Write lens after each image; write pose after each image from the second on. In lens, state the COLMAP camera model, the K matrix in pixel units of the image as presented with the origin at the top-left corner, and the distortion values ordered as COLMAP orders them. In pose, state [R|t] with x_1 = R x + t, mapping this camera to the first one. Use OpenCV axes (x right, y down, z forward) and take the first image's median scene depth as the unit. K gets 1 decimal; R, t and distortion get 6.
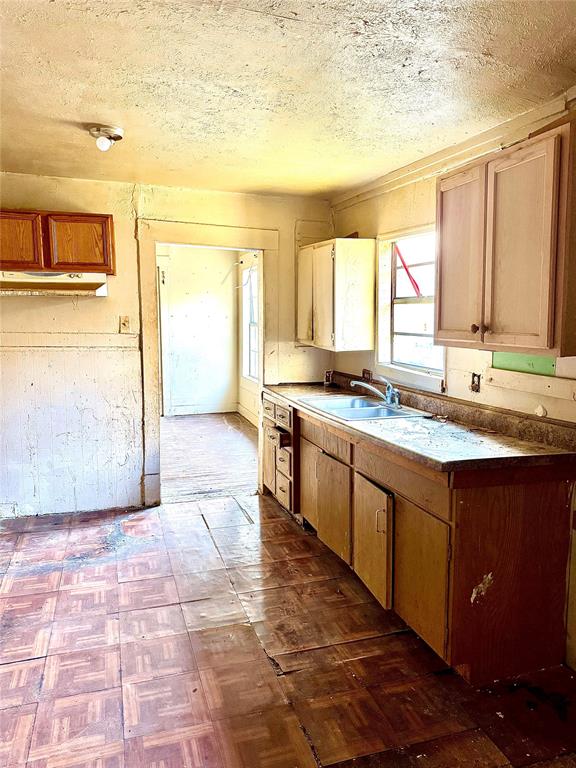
lens RADIAL K [[554.9, 0, 288.0], [0, 554.9, 384.0], [0, 0, 1]] dist [0.136595, -0.154394]
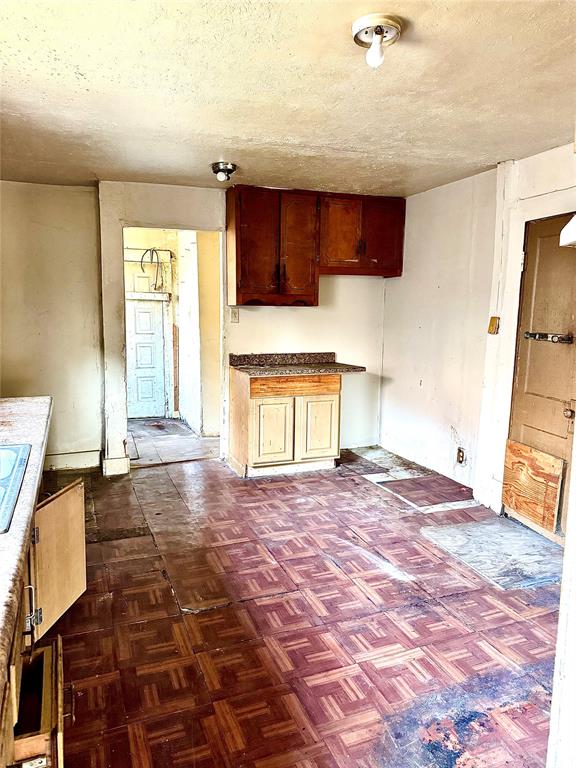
lens RADIAL K [[554.9, 0, 288.0], [0, 554.9, 384.0], [0, 0, 1]] dist [0.136595, -0.154394]
pose [[-0.997939, -0.004496, -0.064016, -0.185201], [-0.020408, 0.967989, 0.250163, -0.209497], [0.060842, 0.250954, -0.966085, 1.846445]]
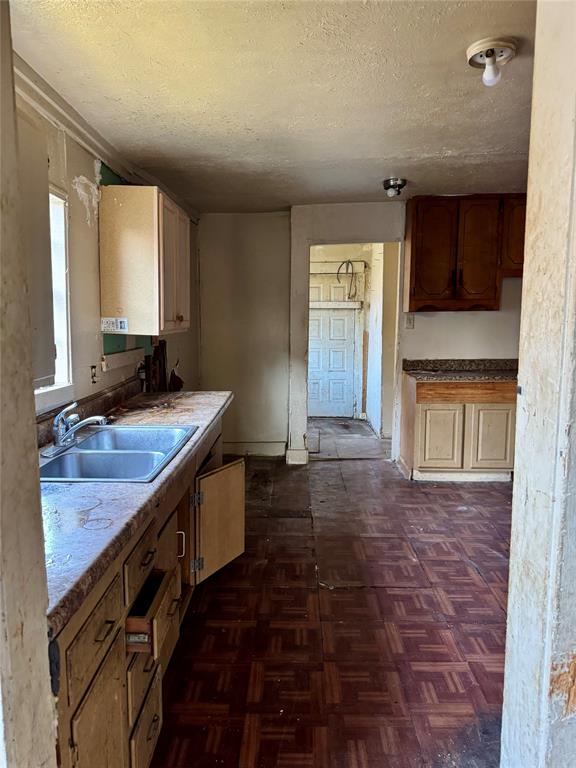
lens RADIAL K [[554.9, 0, 288.0], [0, 554.9, 384.0], [0, 0, 1]] dist [0.136595, -0.154394]
pose [[-0.946850, -0.043482, 0.318723, -0.342955], [0.035431, 0.970695, 0.237687, -0.226039], [-0.319718, 0.236347, -0.917562, 1.925651]]
